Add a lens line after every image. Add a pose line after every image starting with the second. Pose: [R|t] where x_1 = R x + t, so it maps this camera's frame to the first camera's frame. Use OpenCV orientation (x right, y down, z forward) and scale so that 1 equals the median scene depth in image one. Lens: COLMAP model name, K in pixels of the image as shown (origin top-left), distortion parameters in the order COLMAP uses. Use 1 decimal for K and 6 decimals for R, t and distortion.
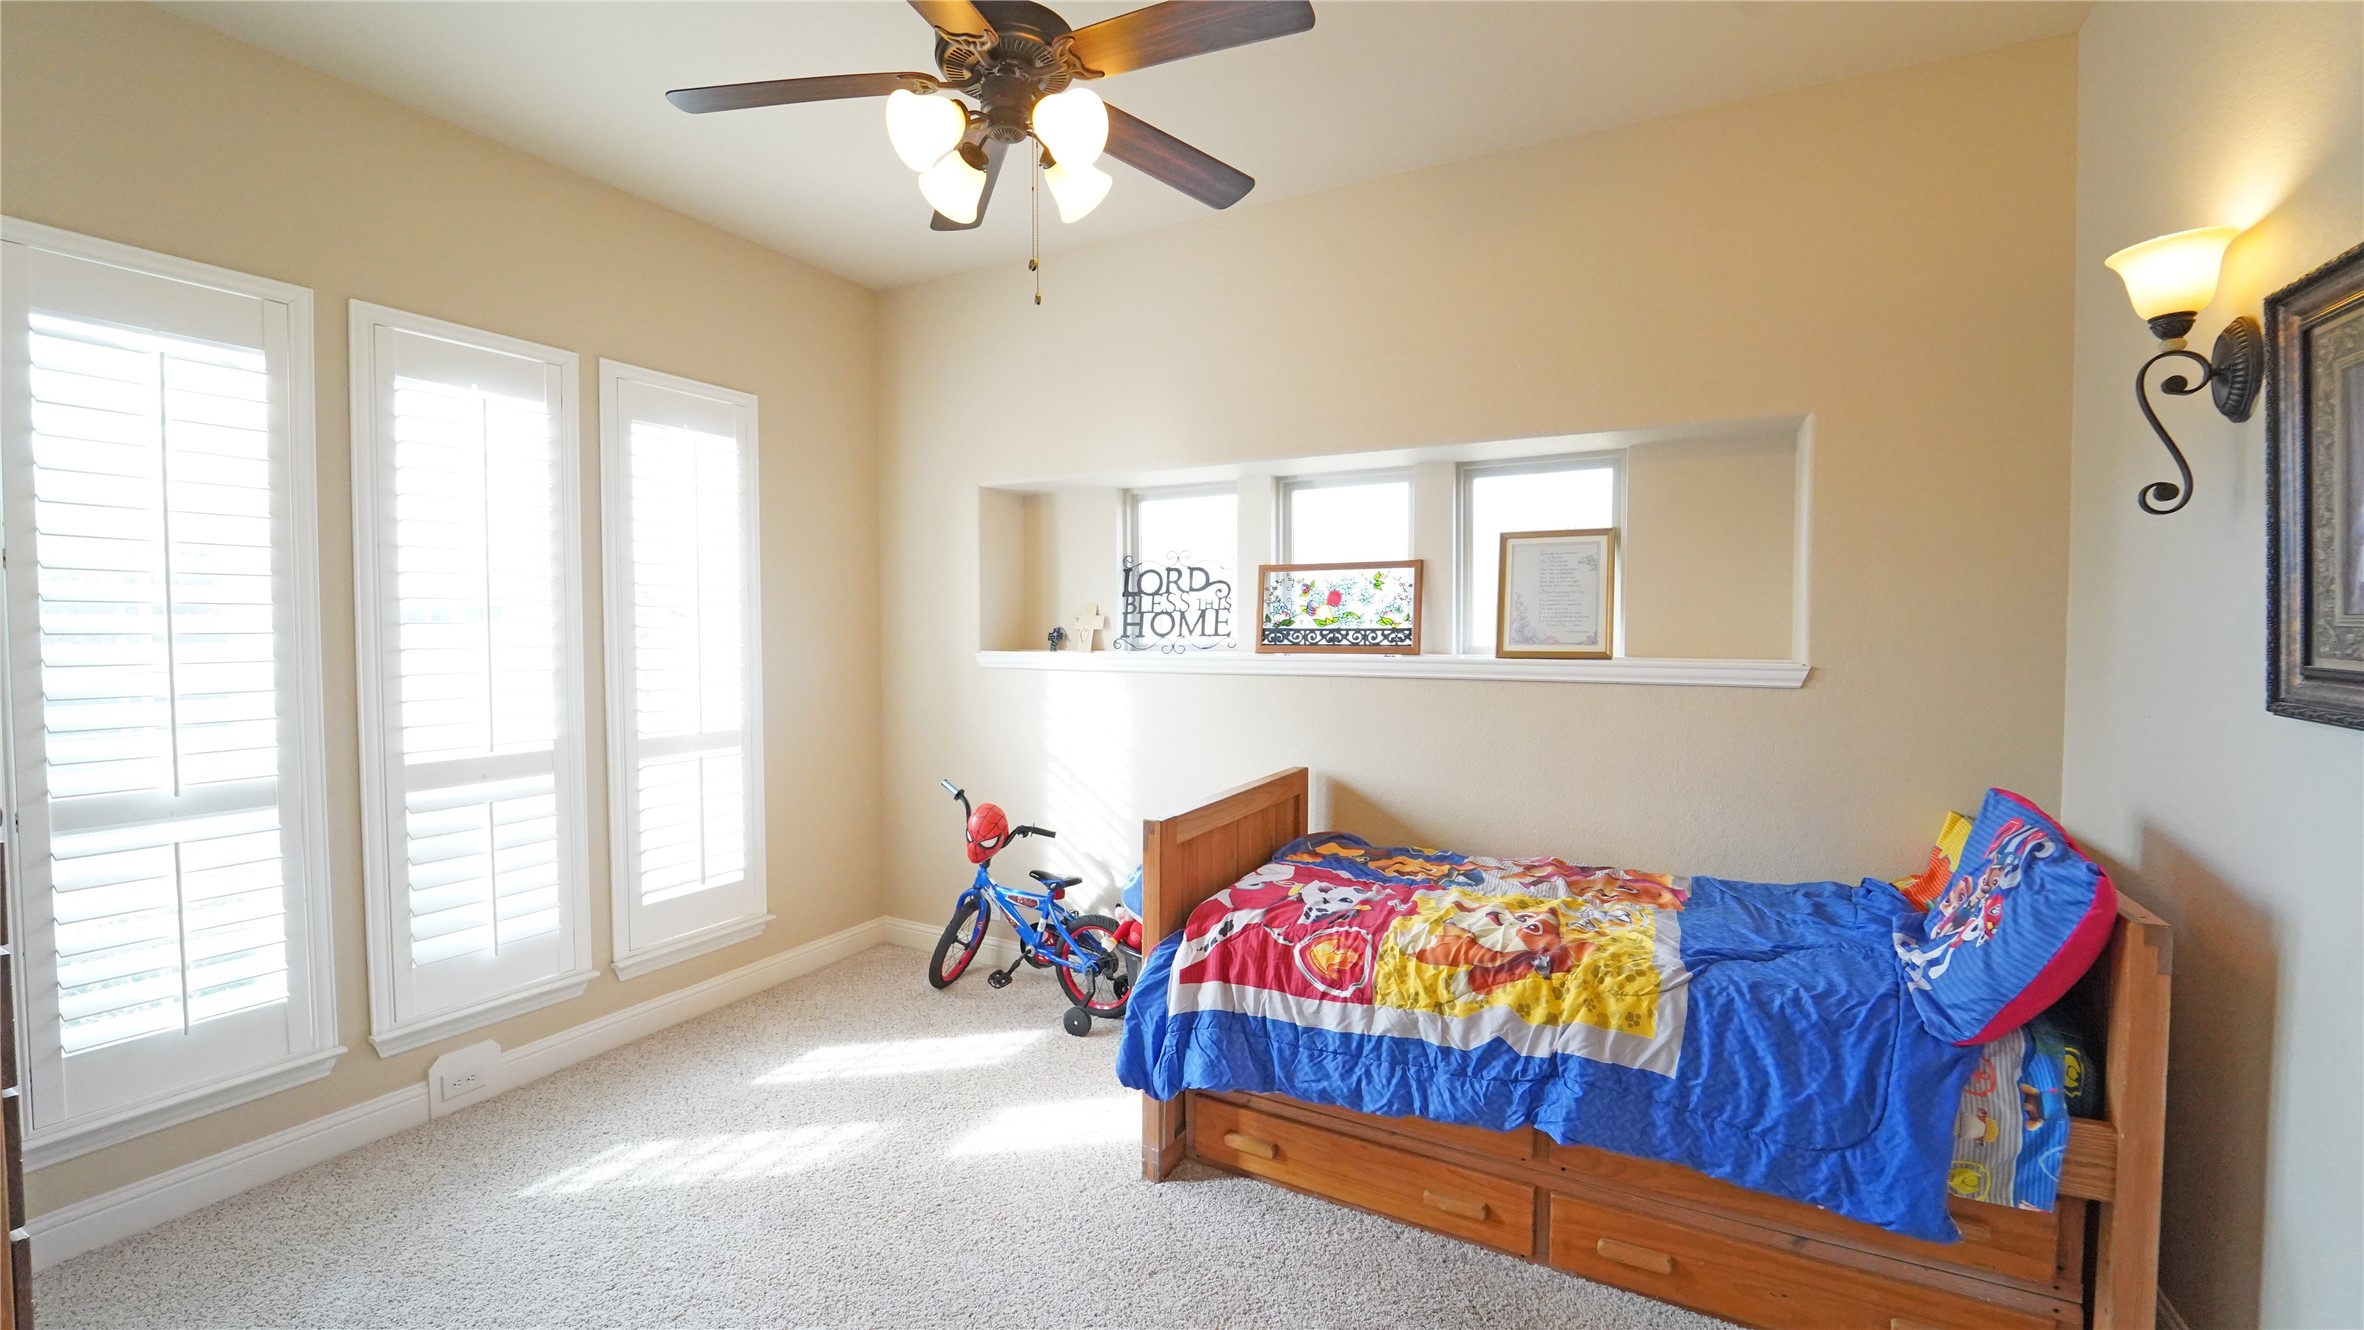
lens RADIAL K [[968.2, 0, 1178.8], [0, 968.2, 665.3], [0, 0, 1]] dist [-0.020309, 0.000822]
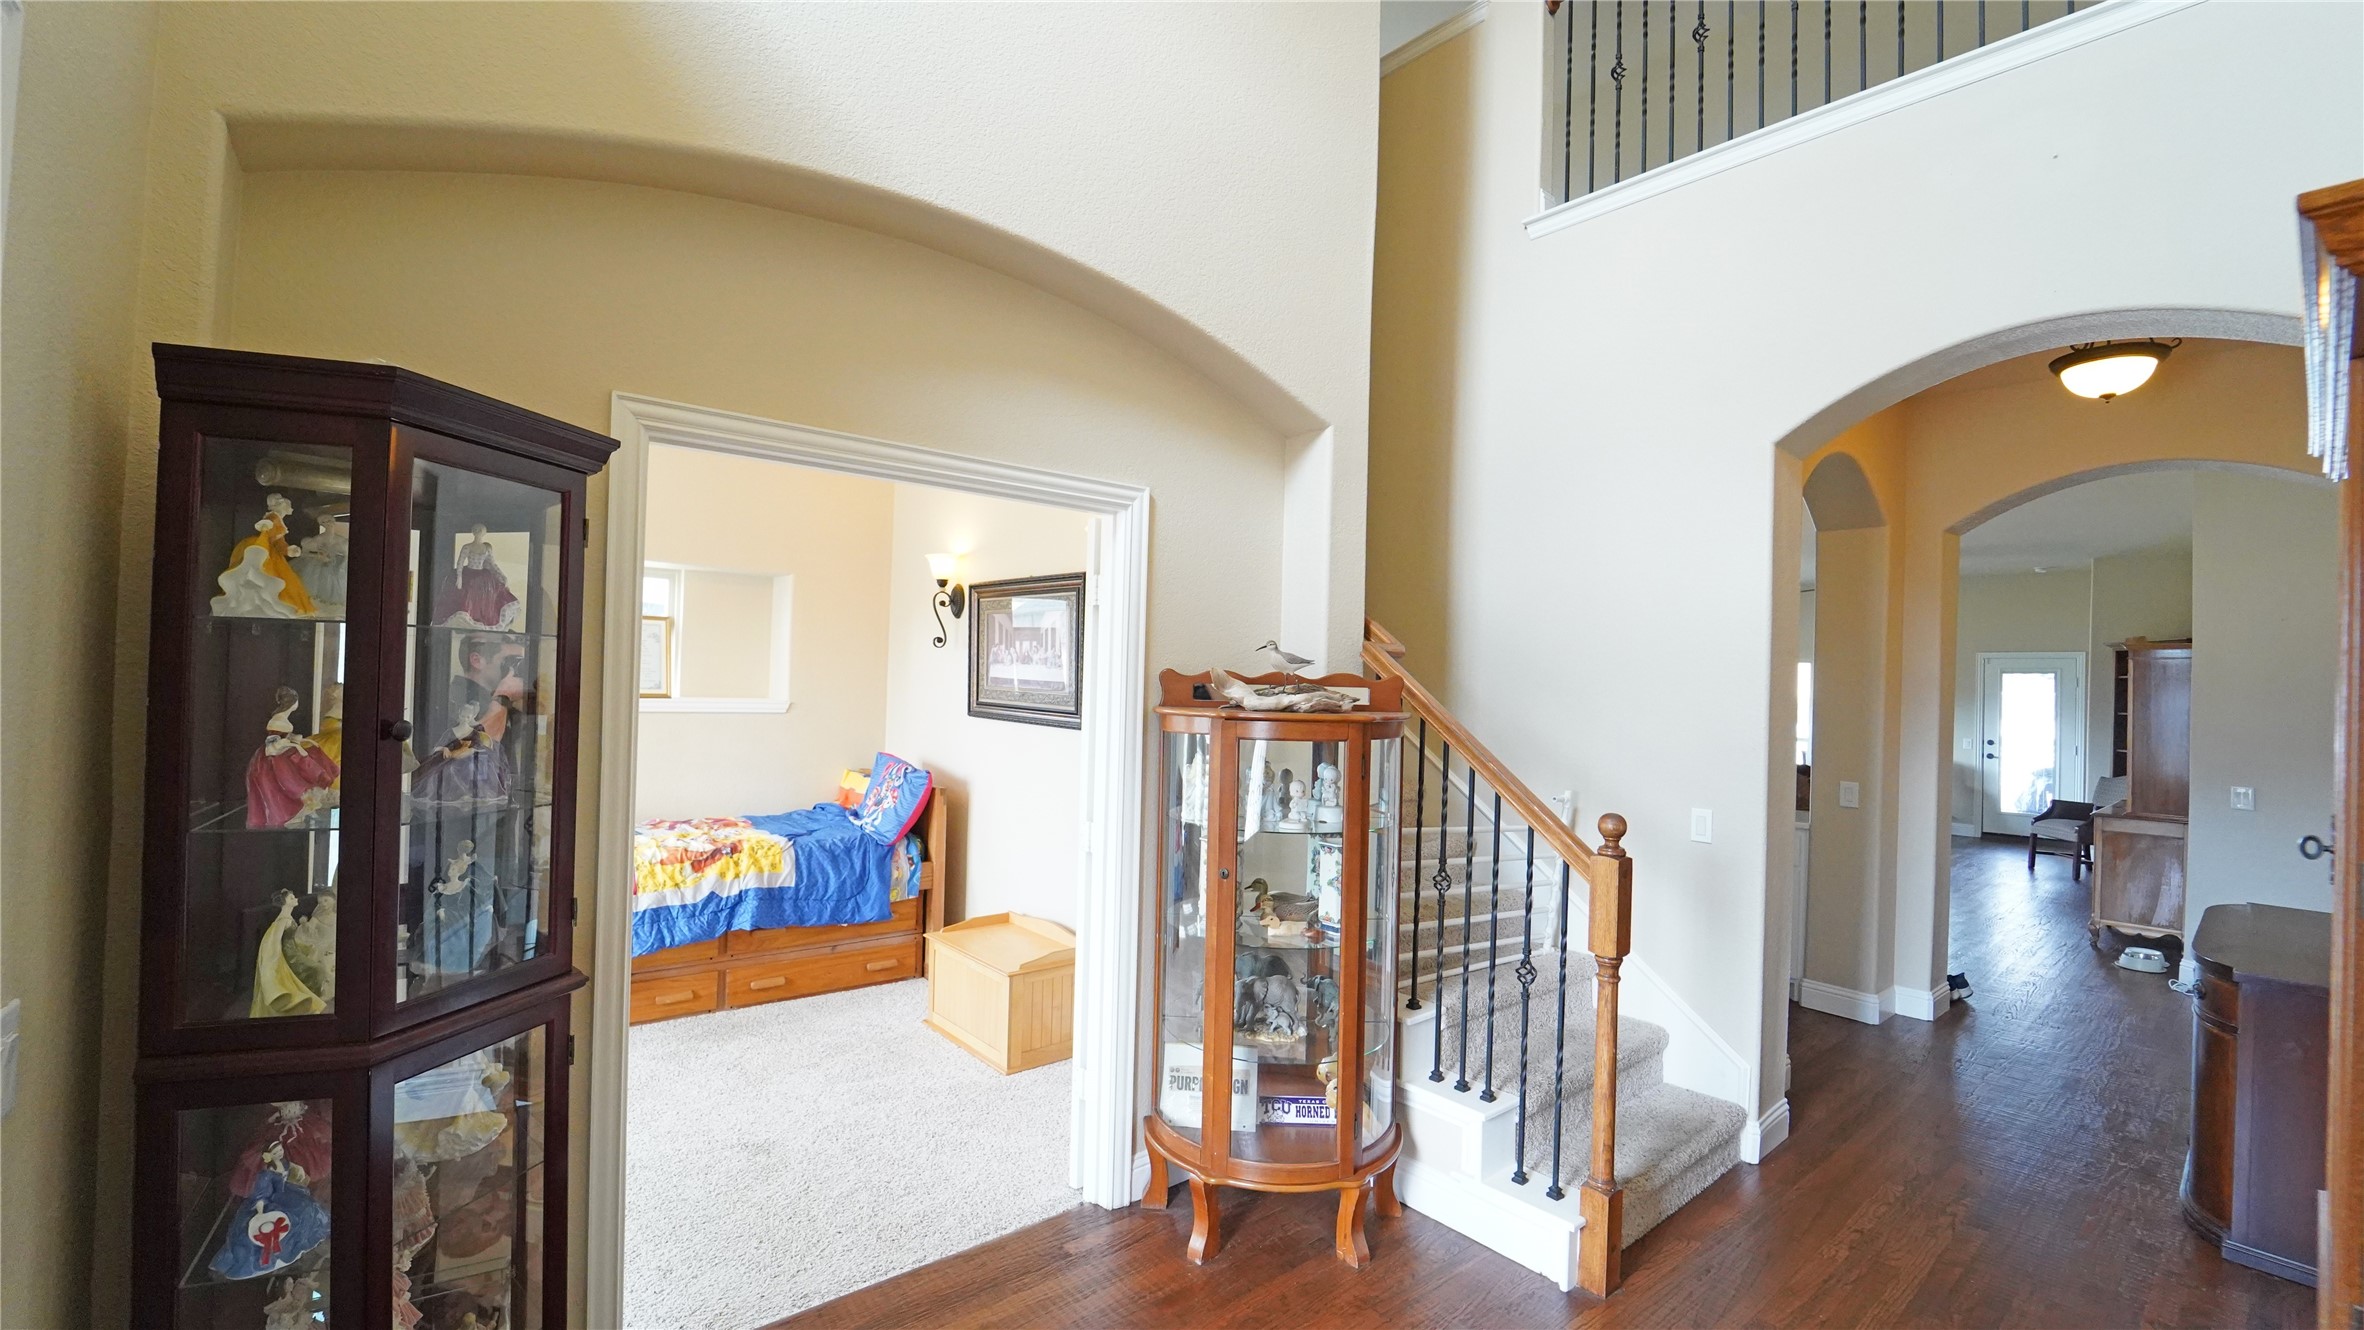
lens RADIAL K [[968.2, 0, 1189.2], [0, 968.2, 671.3], [0, 0, 1]] dist [-0.020309, 0.000822]
pose [[0.384383, 0.016532, 0.923026, -1.171941], [0.007249, 0.999755, -0.020925, -0.018912], [-0.923145, 0.014734, 0.384169, -0.701826]]
